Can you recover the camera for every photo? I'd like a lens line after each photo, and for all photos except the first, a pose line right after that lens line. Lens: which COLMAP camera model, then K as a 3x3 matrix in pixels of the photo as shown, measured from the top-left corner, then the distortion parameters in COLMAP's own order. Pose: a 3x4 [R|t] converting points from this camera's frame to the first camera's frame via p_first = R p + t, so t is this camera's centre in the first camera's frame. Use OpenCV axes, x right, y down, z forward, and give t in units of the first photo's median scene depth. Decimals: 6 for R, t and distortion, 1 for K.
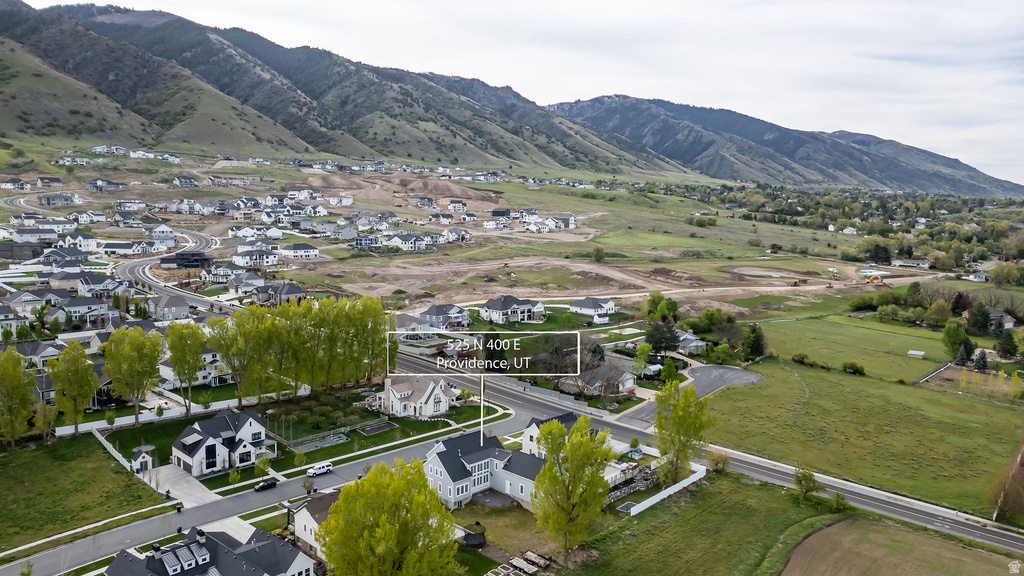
lens RADIAL K [[713.2, 0, 513.7], [0, 713.2, 286.8], [0, 0, 1]] dist [0.087490, -0.085952]
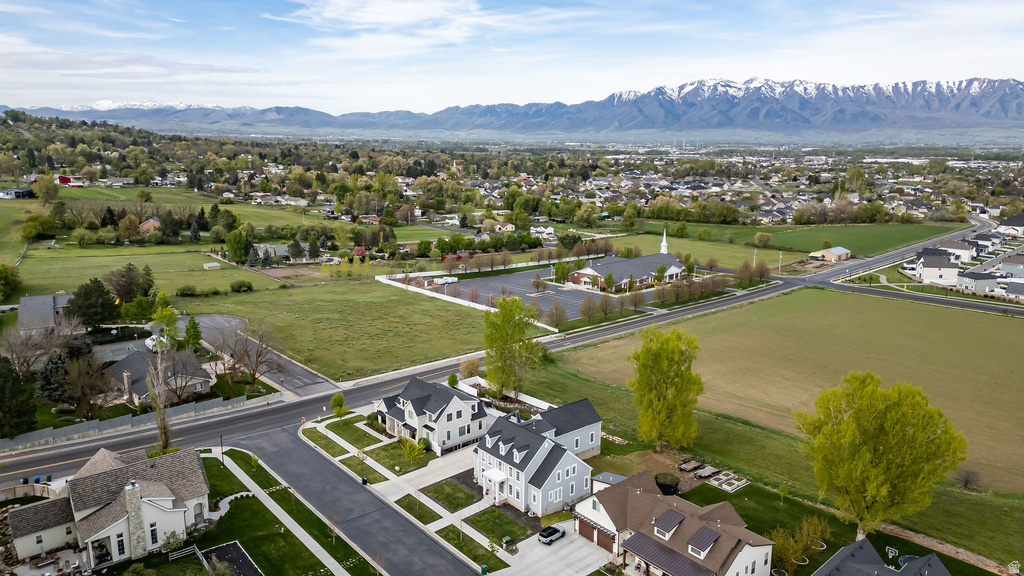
lens RADIAL K [[714.2, 0, 514.0], [0, 714.2, 291.0], [0, 0, 1]] dist [0.086840, -0.082113]
pose [[0.083349, -0.221645, 0.971559, -0.092518], [0.100610, 0.971841, 0.213078, -0.010741], [-0.991429, 0.079988, 0.103302, 0.111500]]
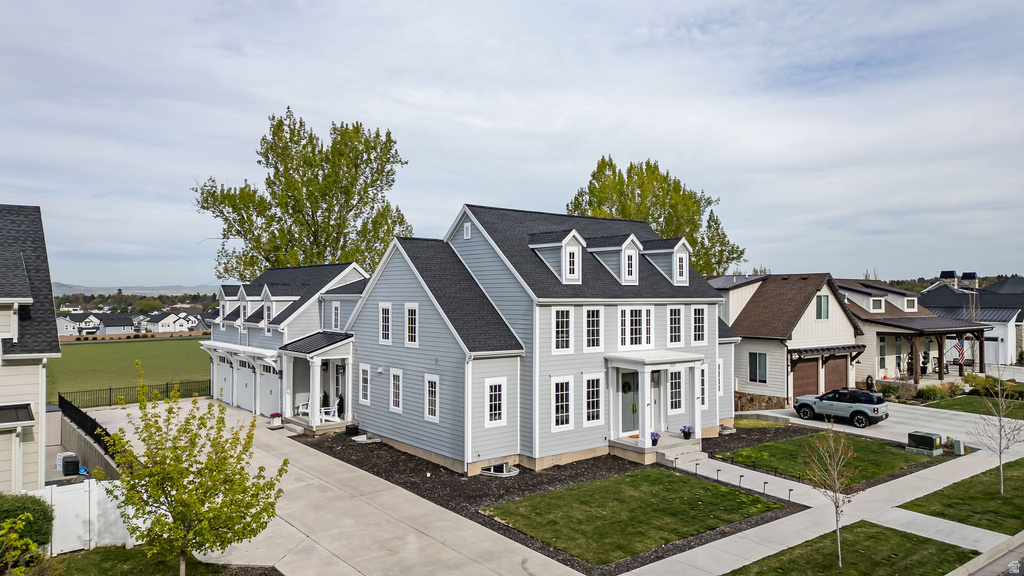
lens RADIAL K [[714.2, 0, 514.0], [0, 714.2, 291.0], [0, 0, 1]] dist [0.086840, -0.082113]
pose [[-0.994306, -0.010812, 0.106008, -0.009682], [-0.000166, 0.994995, 0.099925, 0.025360], [-0.106558, 0.099339, -0.989332, 0.148640]]
